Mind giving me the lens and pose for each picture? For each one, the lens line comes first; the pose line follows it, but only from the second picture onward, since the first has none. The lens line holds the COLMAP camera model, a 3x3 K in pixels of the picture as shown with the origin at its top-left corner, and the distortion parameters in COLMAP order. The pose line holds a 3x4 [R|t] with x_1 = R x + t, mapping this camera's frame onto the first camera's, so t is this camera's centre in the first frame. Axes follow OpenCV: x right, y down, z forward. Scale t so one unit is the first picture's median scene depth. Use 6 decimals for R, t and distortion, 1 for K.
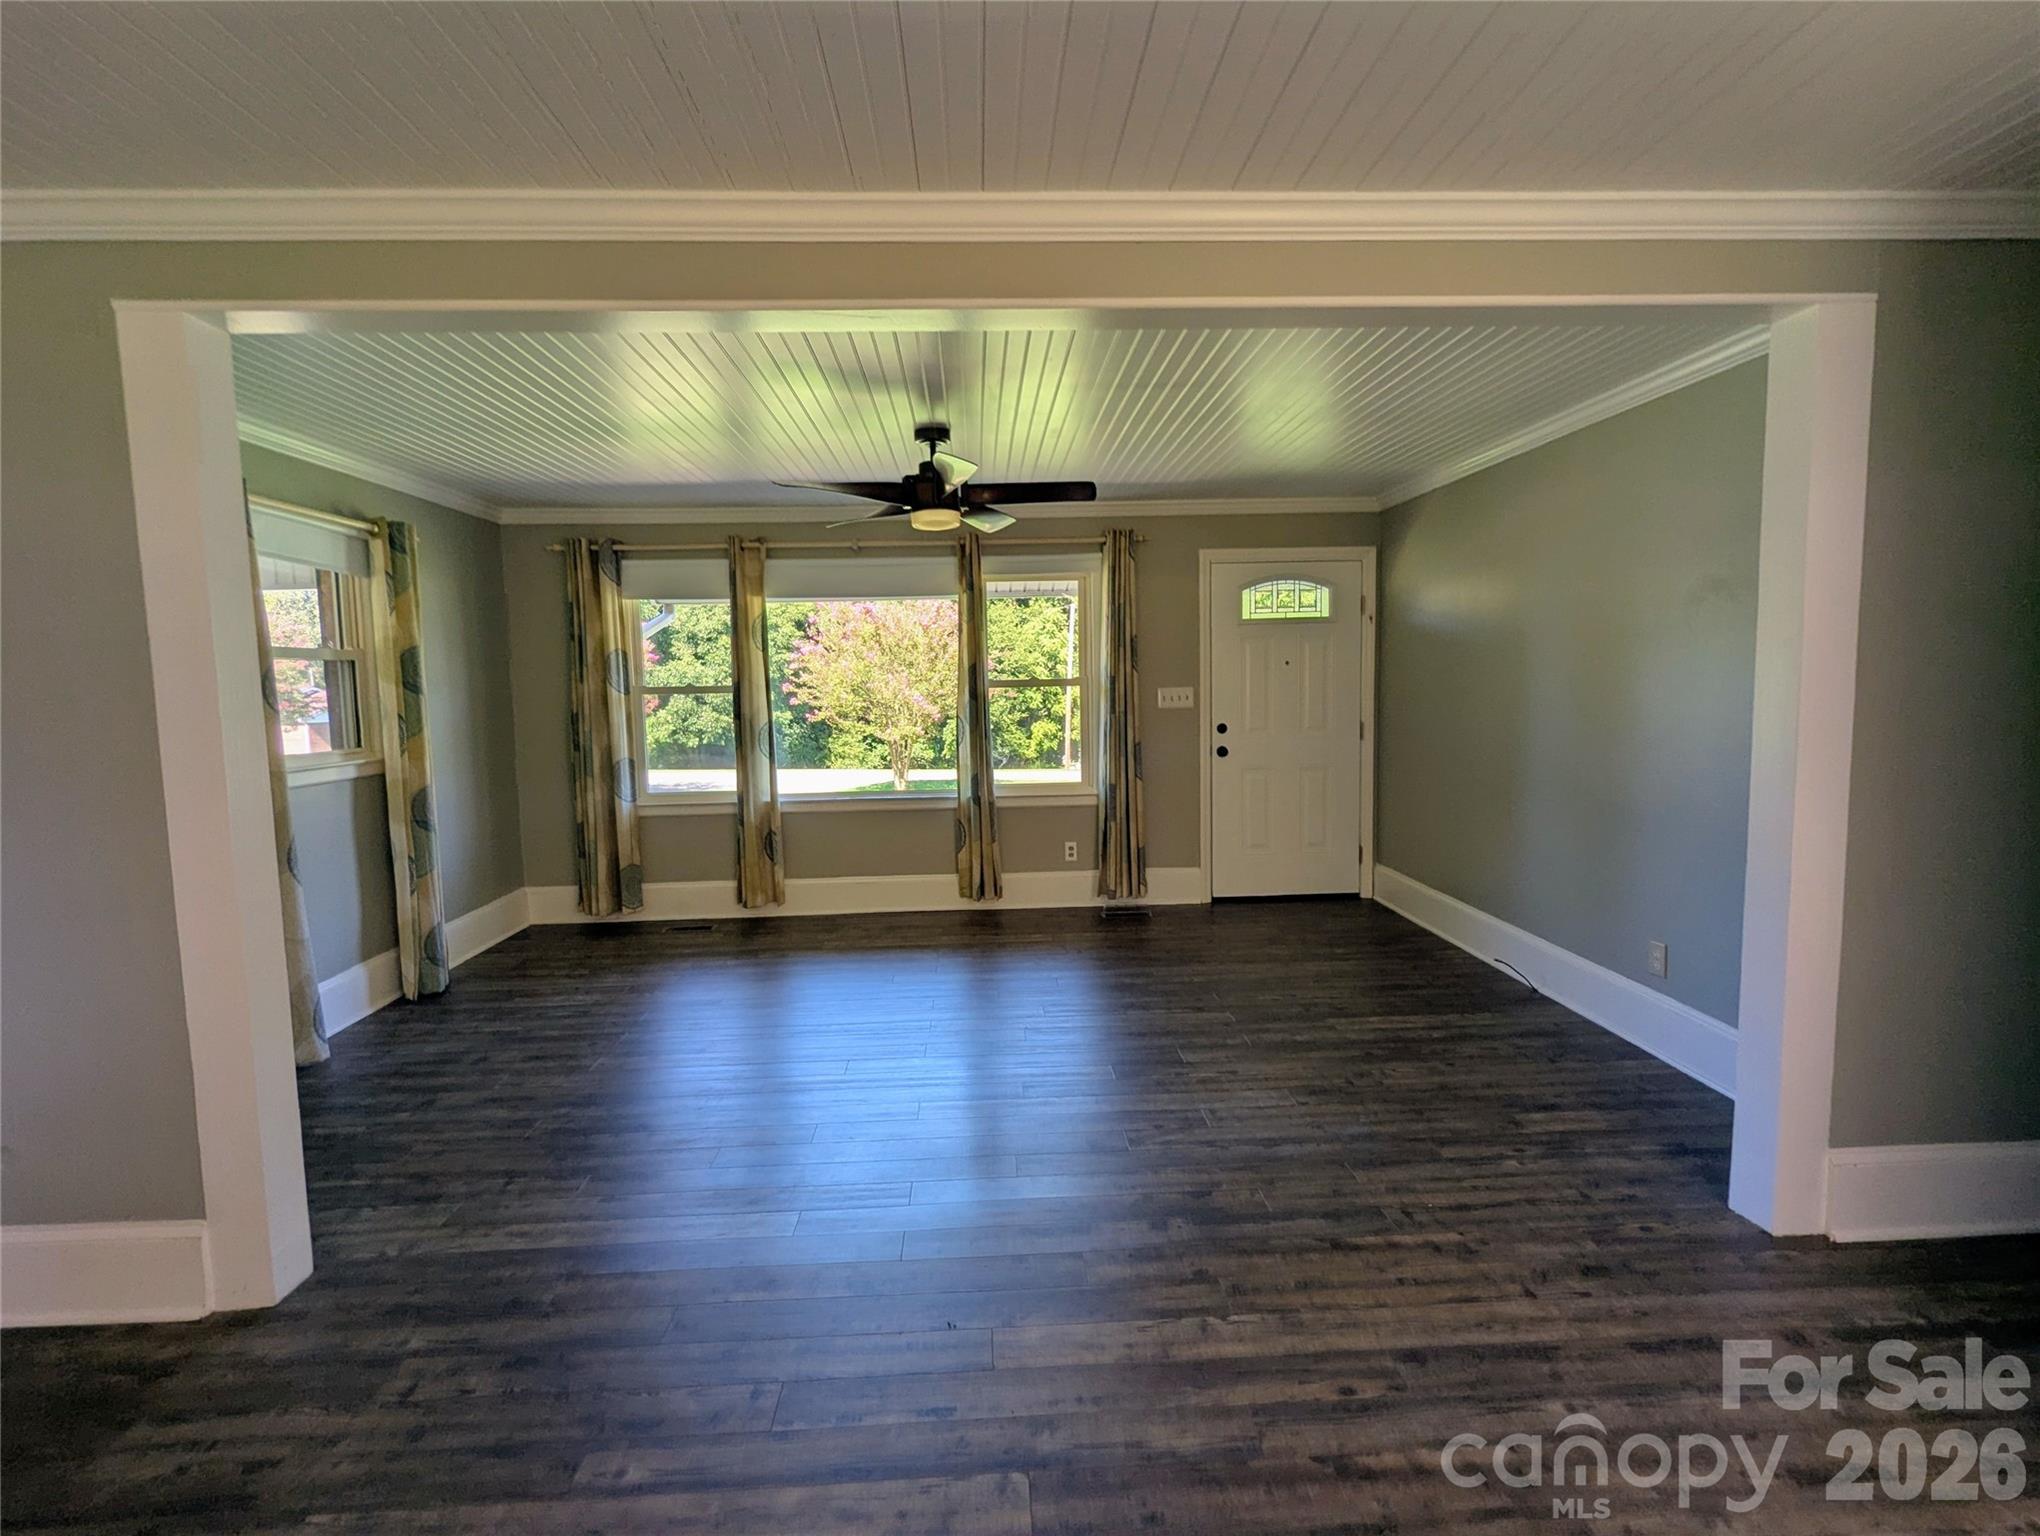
lens RADIAL K [[972.1, 0, 1018.8], [0, 972.1, 769.9], [0, 0, 1]] dist [0.004653, -0.000646]
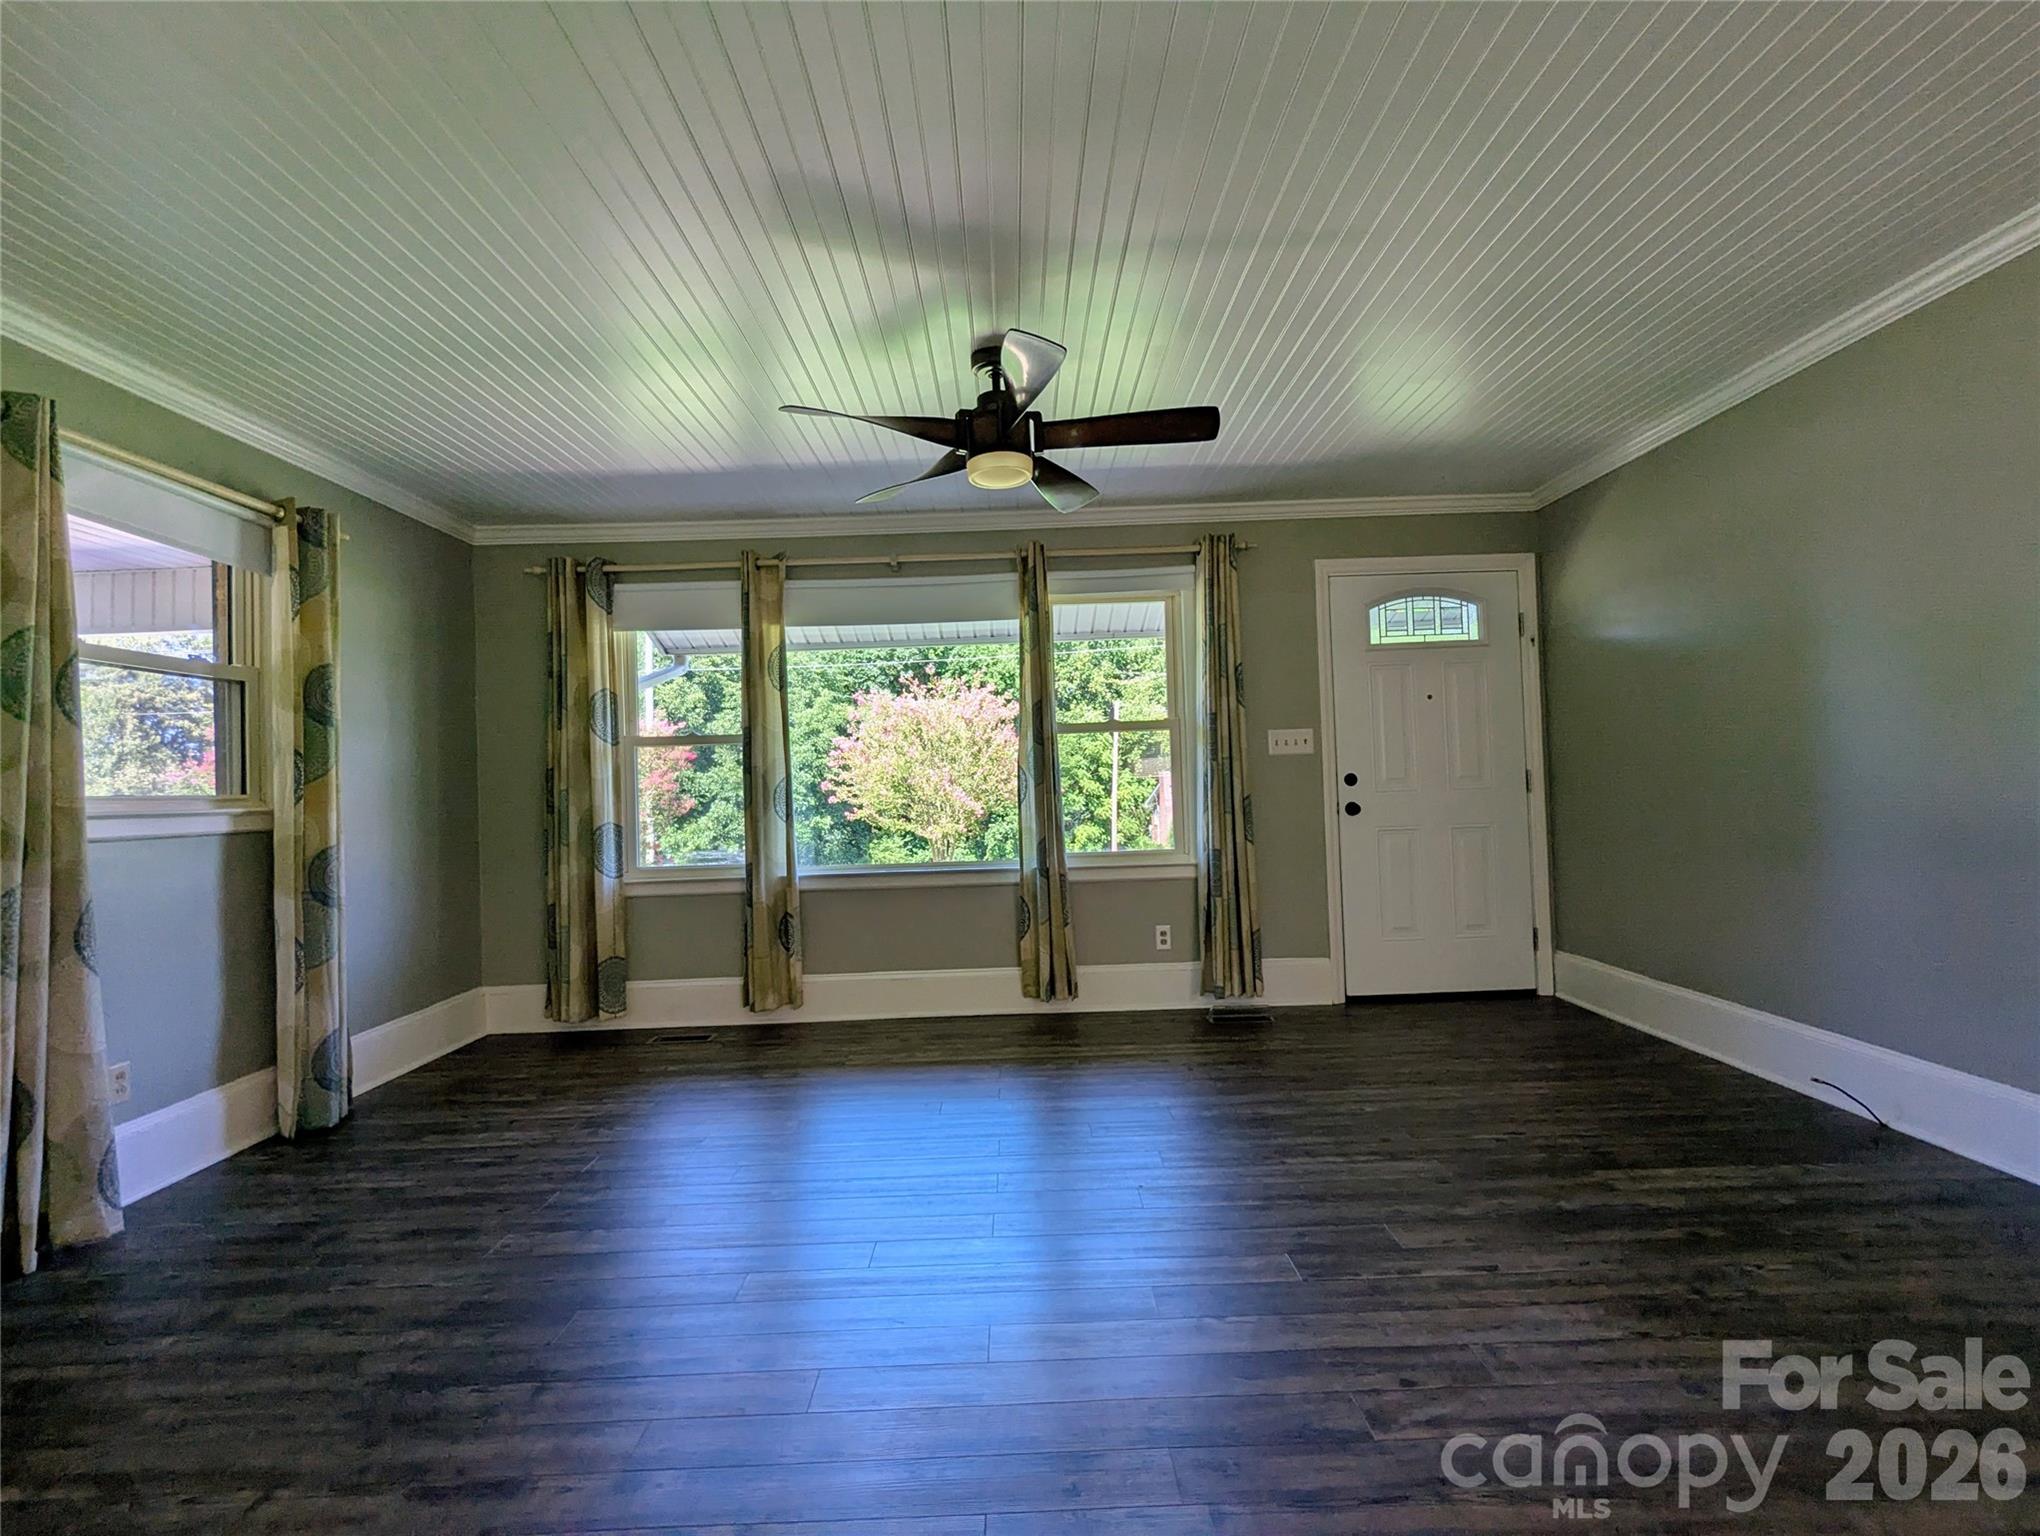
lens RADIAL K [[971.3, 0, 1022.6], [0, 971.3, 769.0], [0, 0, 1]] dist [0.001249, 0.000156]
pose [[0.999245, -0.013518, -0.036433, -0.034469], [0.009350, 0.993638, -0.112234, 0.040474], [0.037719, 0.111808, 0.993014, 0.225172]]
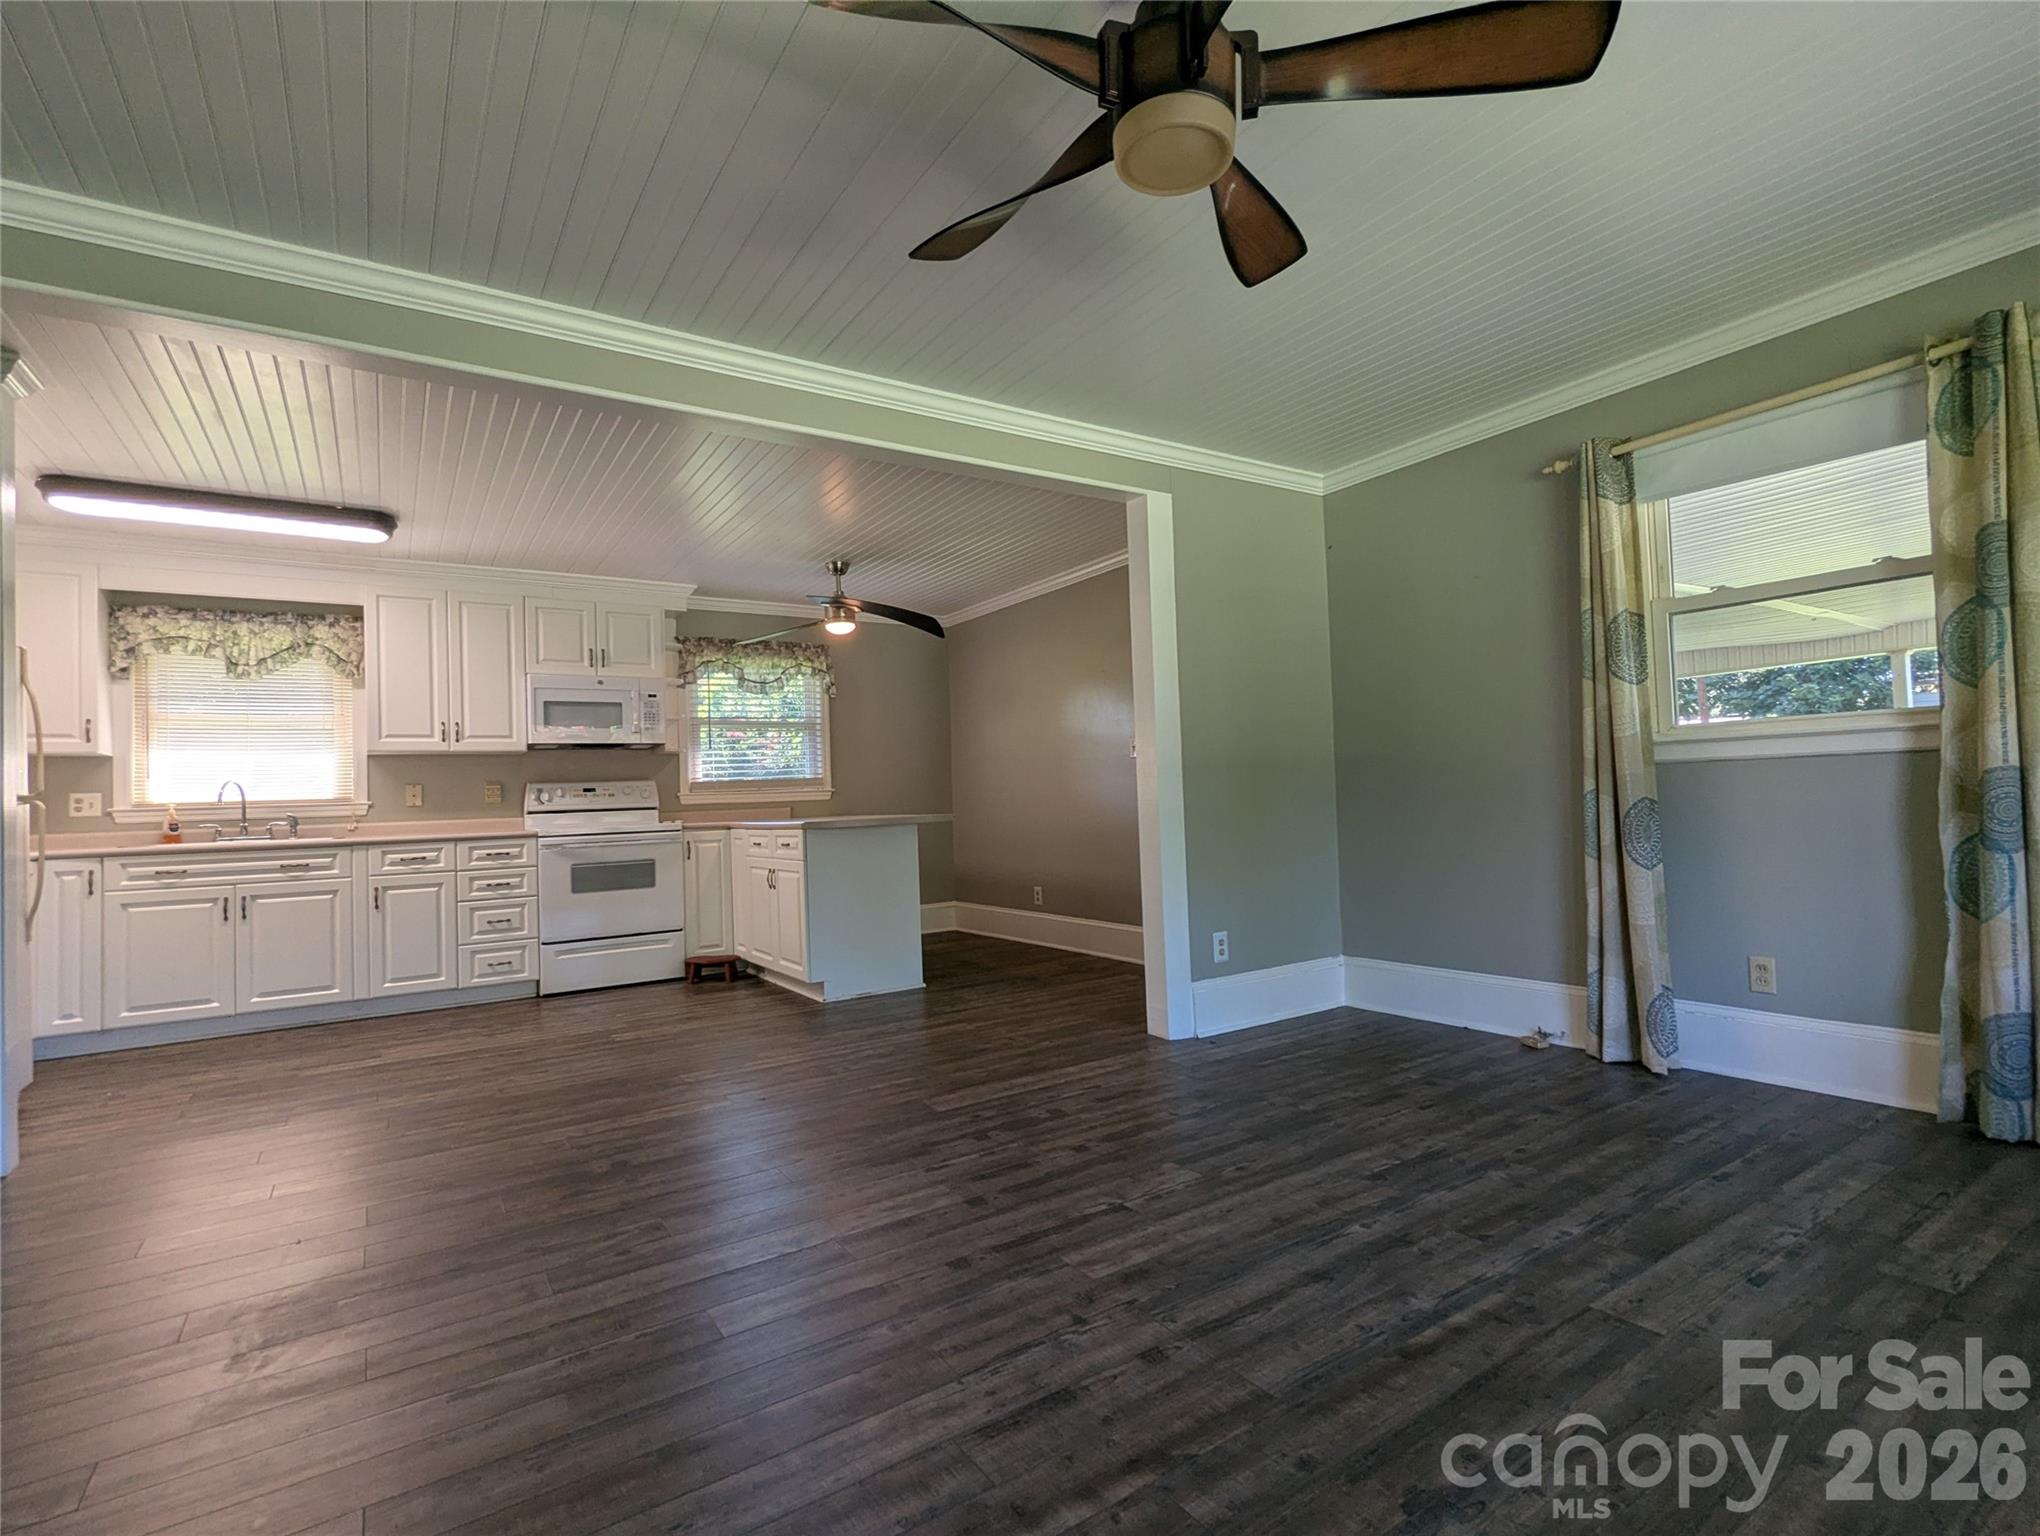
lens RADIAL K [[972.1, 0, 1018.8], [0, 972.1, 769.9], [0, 0, 1]] dist [0.004653, -0.000646]
pose [[-0.856319, 0.040324, -0.514870, 0.146399], [0.008344, 0.997897, 0.064276, -0.021473], [0.516379, 0.050745, -0.854855, 1.025965]]
